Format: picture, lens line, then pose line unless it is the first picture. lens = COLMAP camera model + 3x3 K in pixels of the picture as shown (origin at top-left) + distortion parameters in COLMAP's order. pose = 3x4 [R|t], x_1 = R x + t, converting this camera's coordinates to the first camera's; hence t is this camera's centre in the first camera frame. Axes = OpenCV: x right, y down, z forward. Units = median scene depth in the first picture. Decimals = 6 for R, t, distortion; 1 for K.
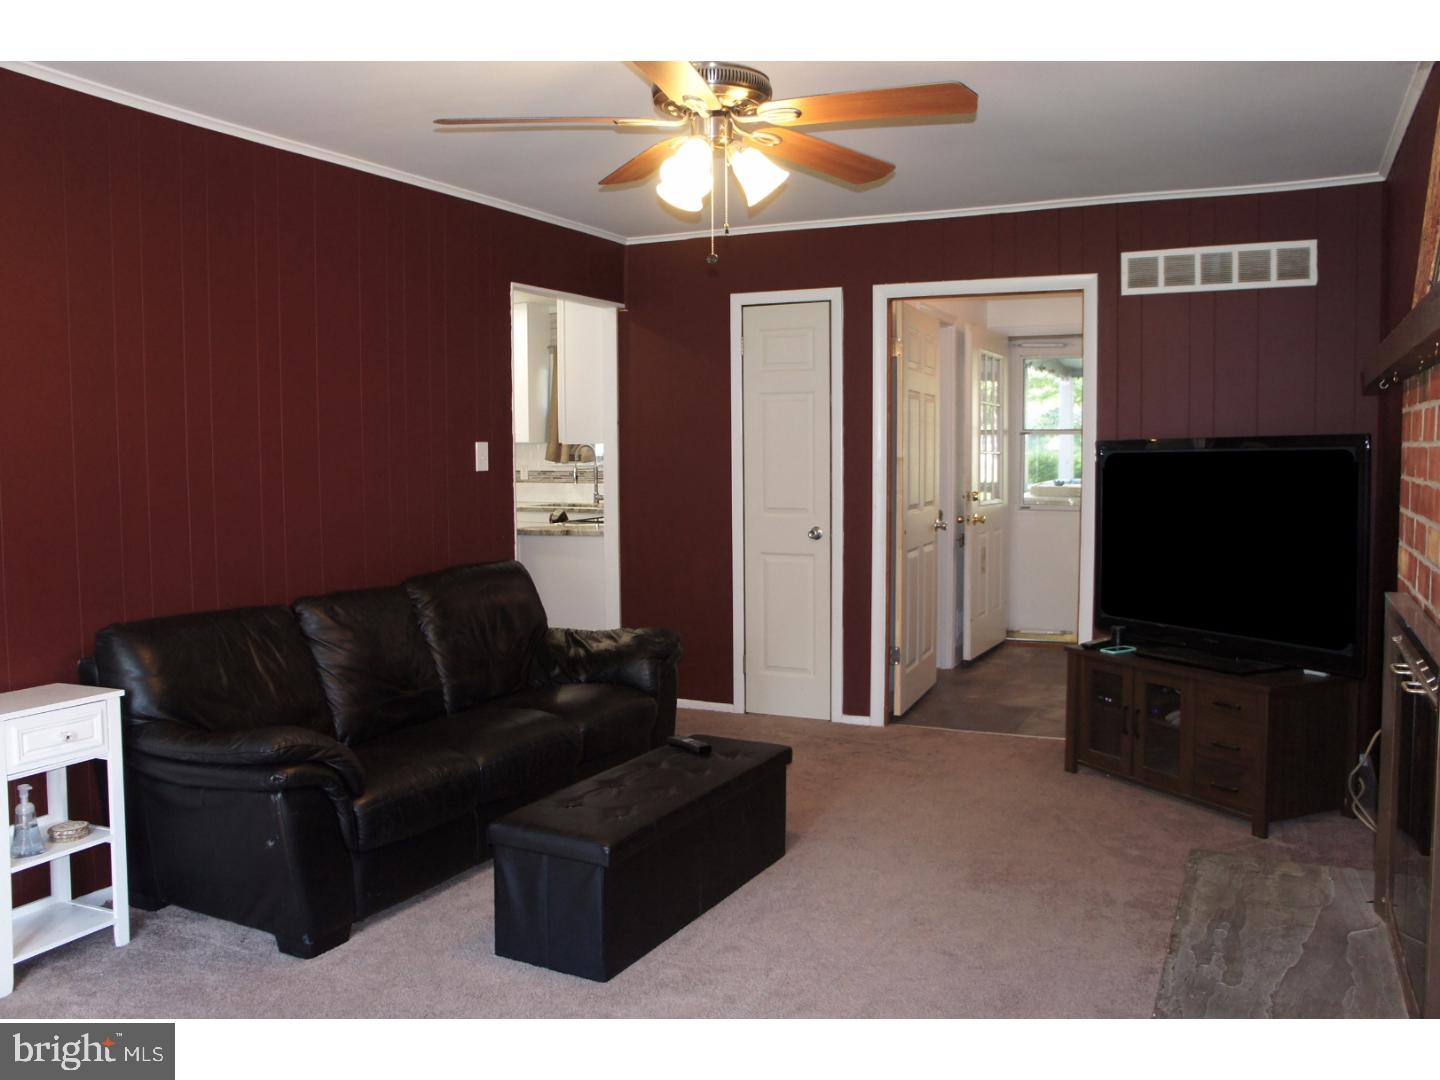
lens RADIAL K [[1235.9, 0, 720.0], [0, 1235.9, 540.0], [0, 0, 1]] dist [-0.156167, 0.193751]
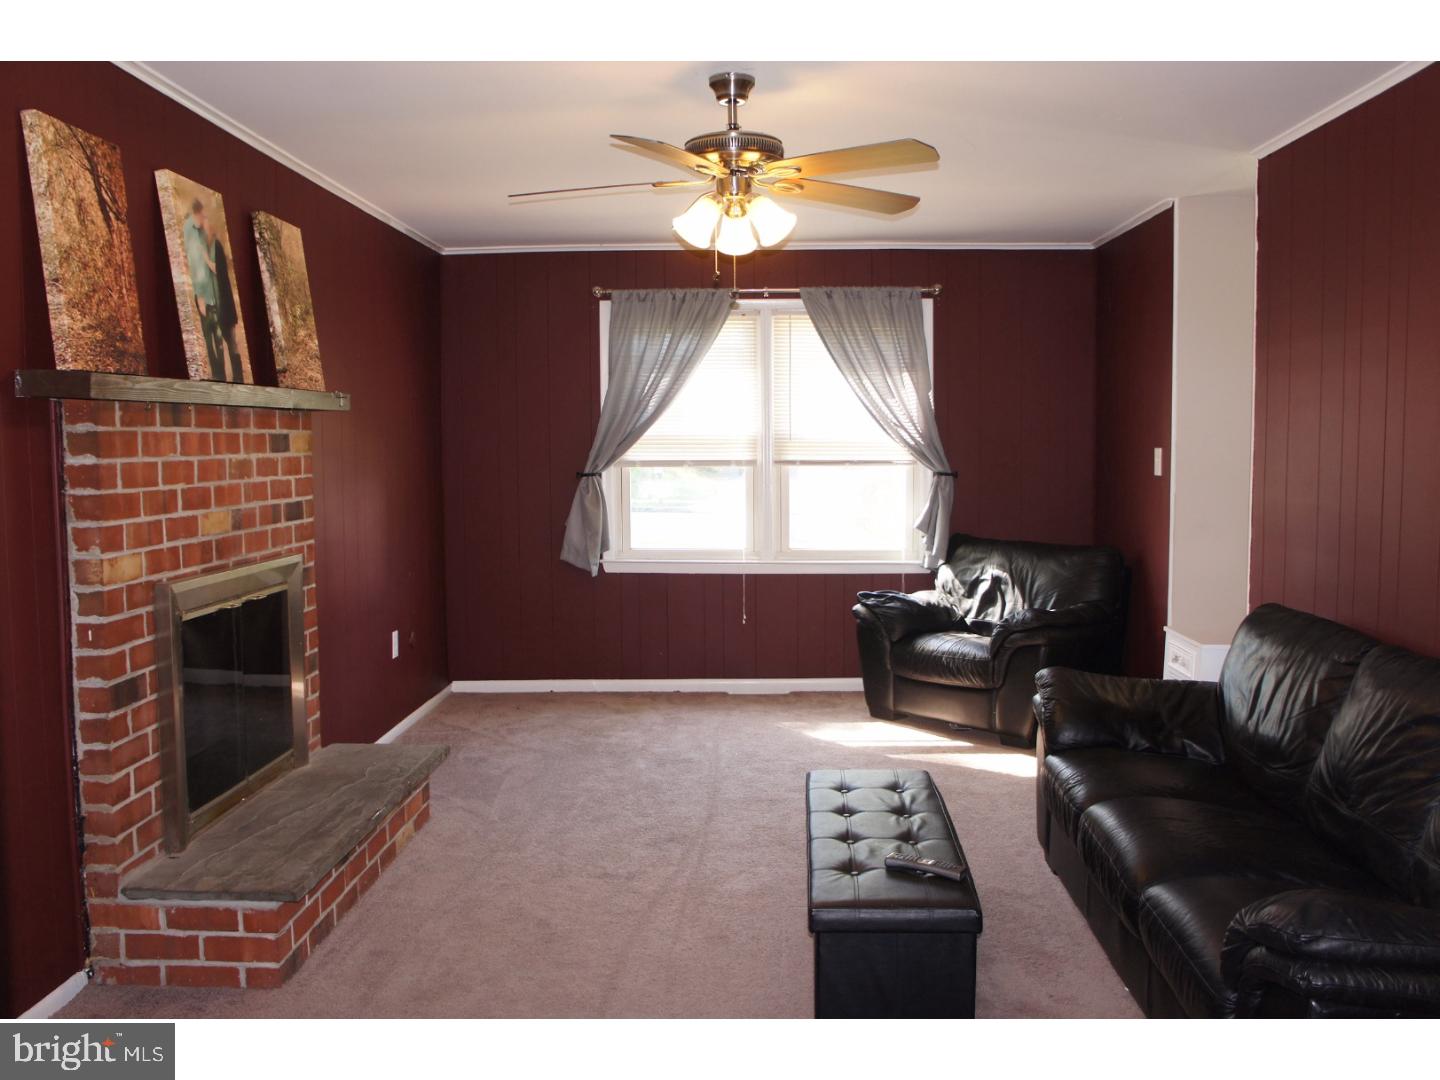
lens RADIAL K [[1235.9, 0, 720.0], [0, 1235.9, 540.0], [0, 0, 1]] dist [-0.156167, 0.193751]
pose [[-0.917373, 0.038463, -0.396167, 0.518333], [-0.022264, 0.988803, 0.147556, -0.174810], [0.397407, 0.144184, -0.906244, 2.224286]]
